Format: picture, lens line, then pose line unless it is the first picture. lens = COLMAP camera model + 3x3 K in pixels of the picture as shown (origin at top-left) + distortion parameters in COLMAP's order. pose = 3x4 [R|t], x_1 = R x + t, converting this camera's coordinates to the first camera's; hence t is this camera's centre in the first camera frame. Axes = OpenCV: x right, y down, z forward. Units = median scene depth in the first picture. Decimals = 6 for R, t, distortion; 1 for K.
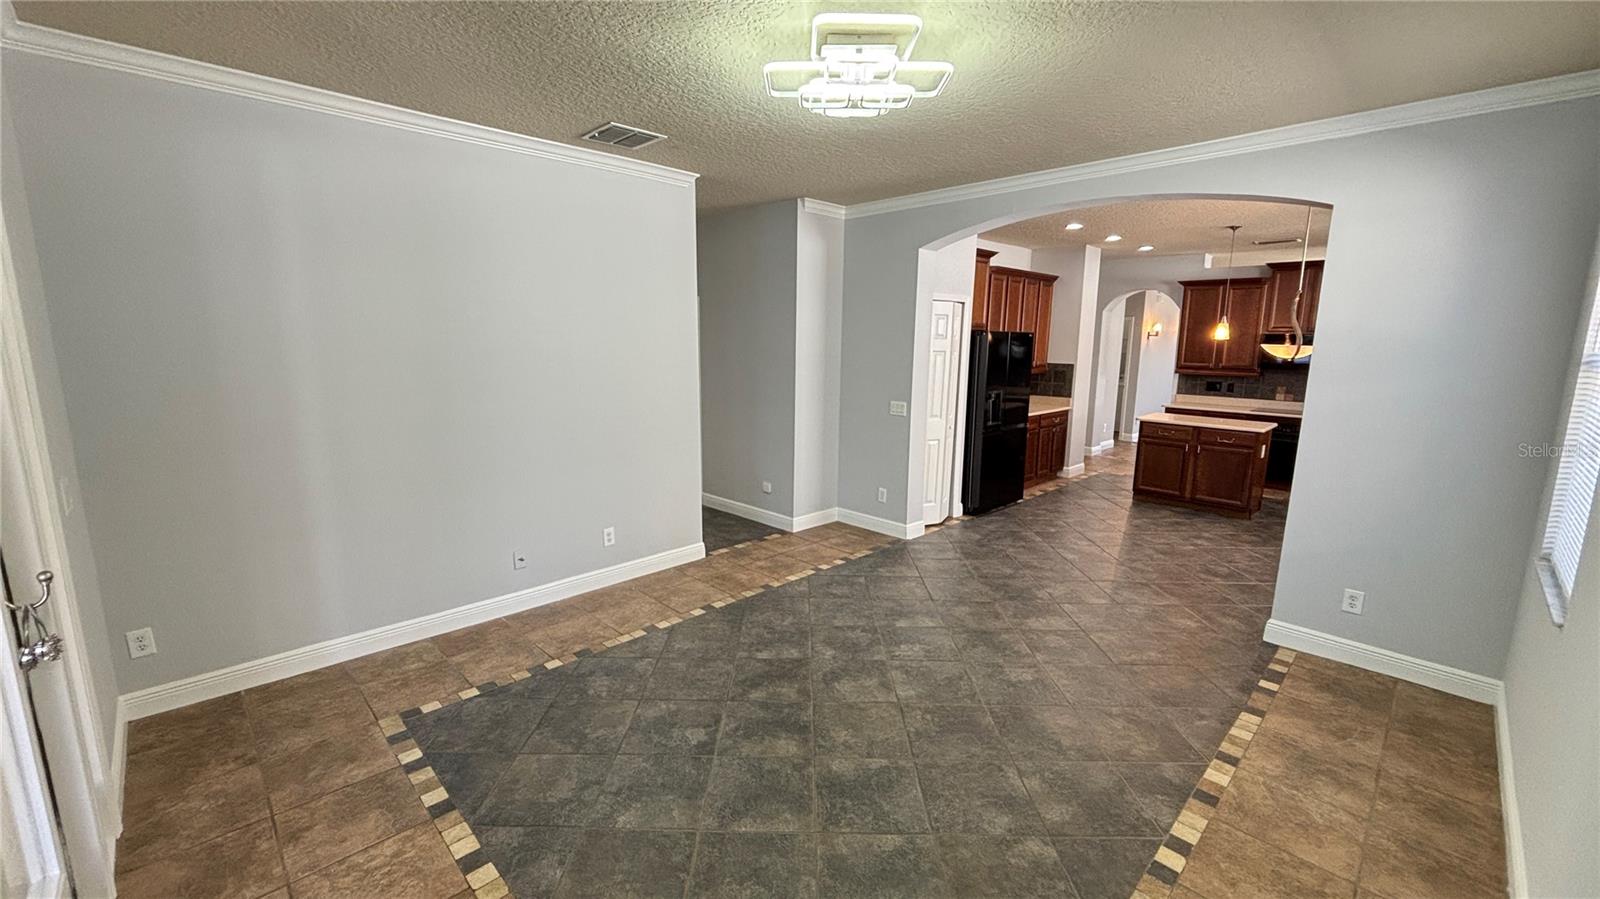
lens RADIAL K [[641.8, 0, 798.4], [0, 641.8, 449.0], [0, 0, 1]] dist [0.003150, -0.000691]
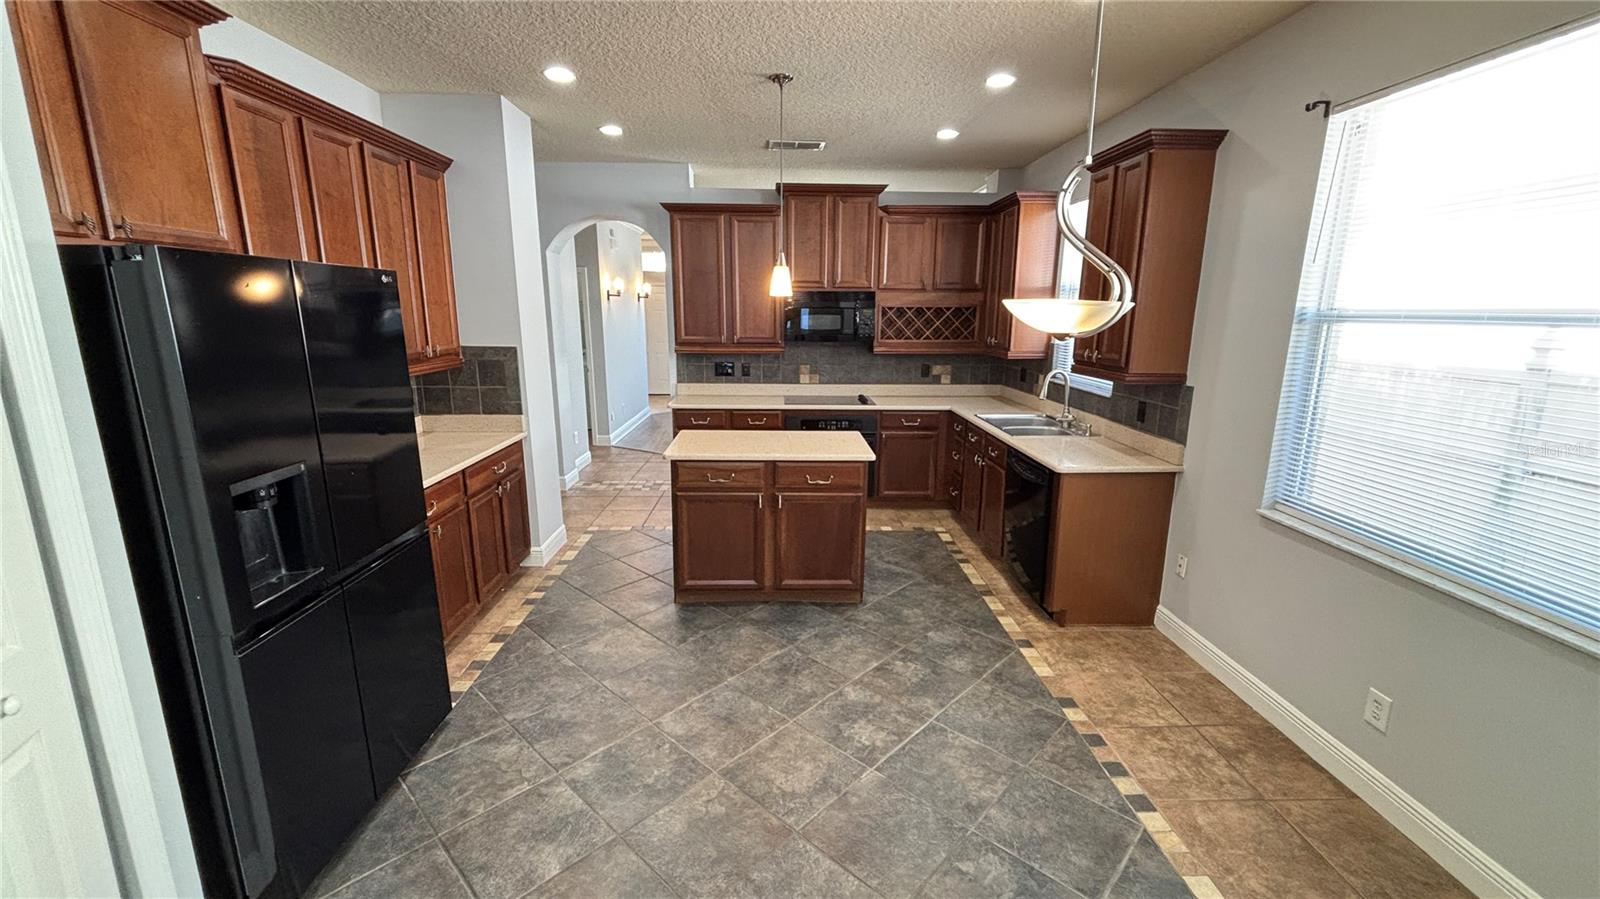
lens RADIAL K [[641.8, 0, 798.4], [0, 641.8, 449.0], [0, 0, 1]] dist [0.003150, -0.000691]
pose [[0.676783, -0.162217, 0.718088, 0.251971], [0.126331, 0.986543, 0.103797, -0.095401], [-0.725262, 0.020469, 0.688168, 0.610411]]
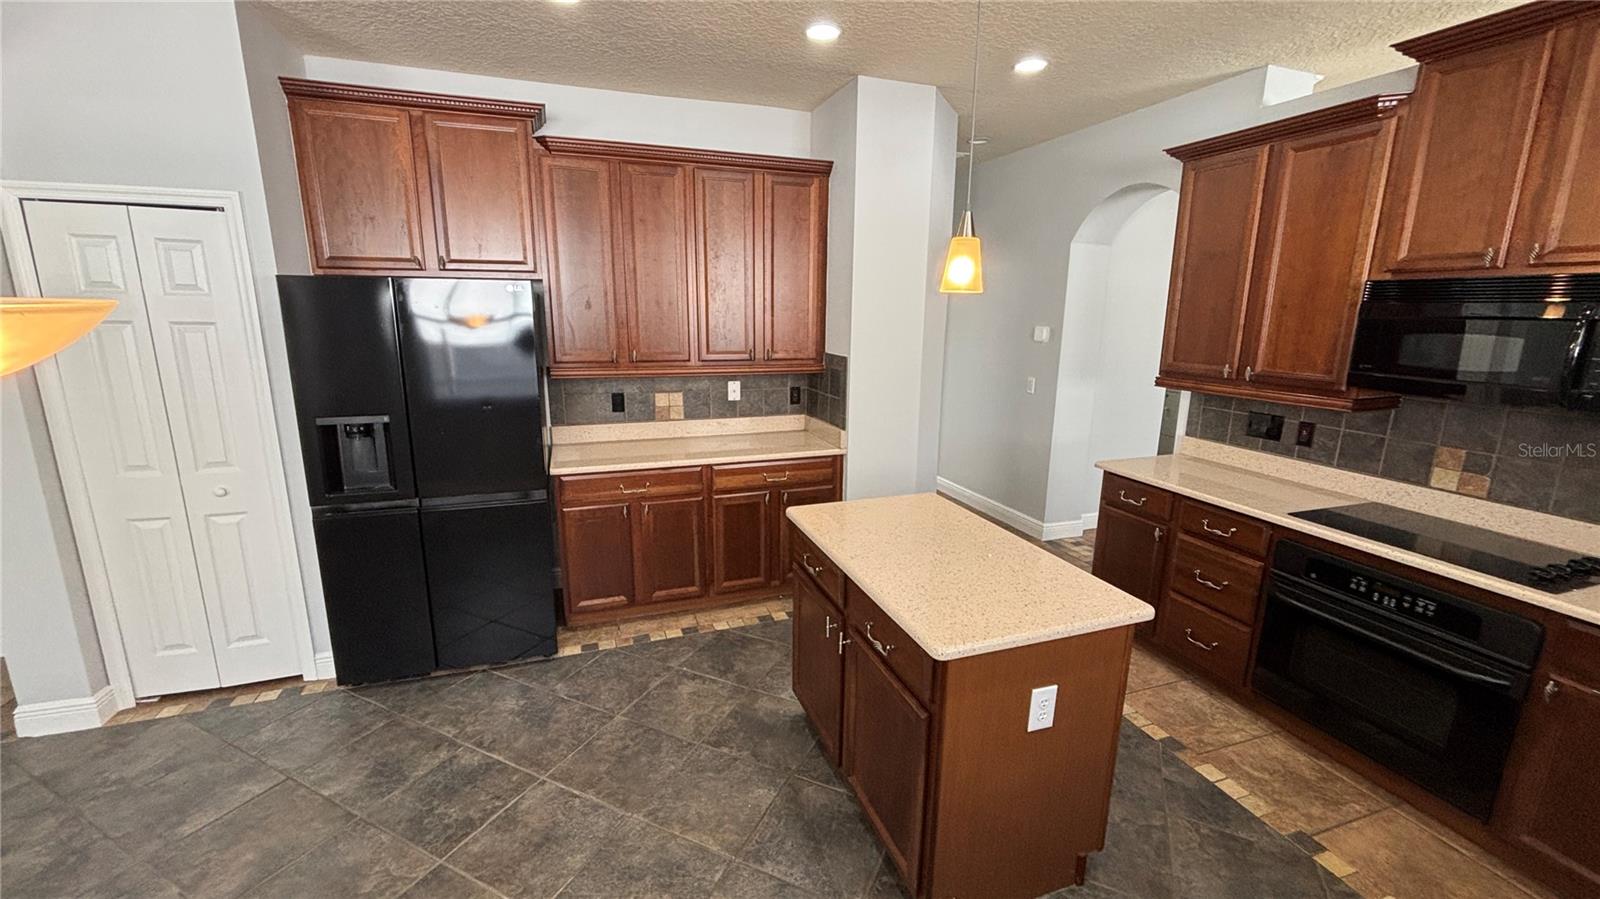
lens RADIAL K [[641.8, 0, 798.4], [0, 641.8, 449.0], [0, 0, 1]] dist [0.003150, -0.000691]
pose [[0.905563, 0.089744, -0.414611, 0.712427], [-0.073024, 0.995754, 0.056042, -0.108945], [0.417880, -0.020473, 0.908272, 0.695068]]
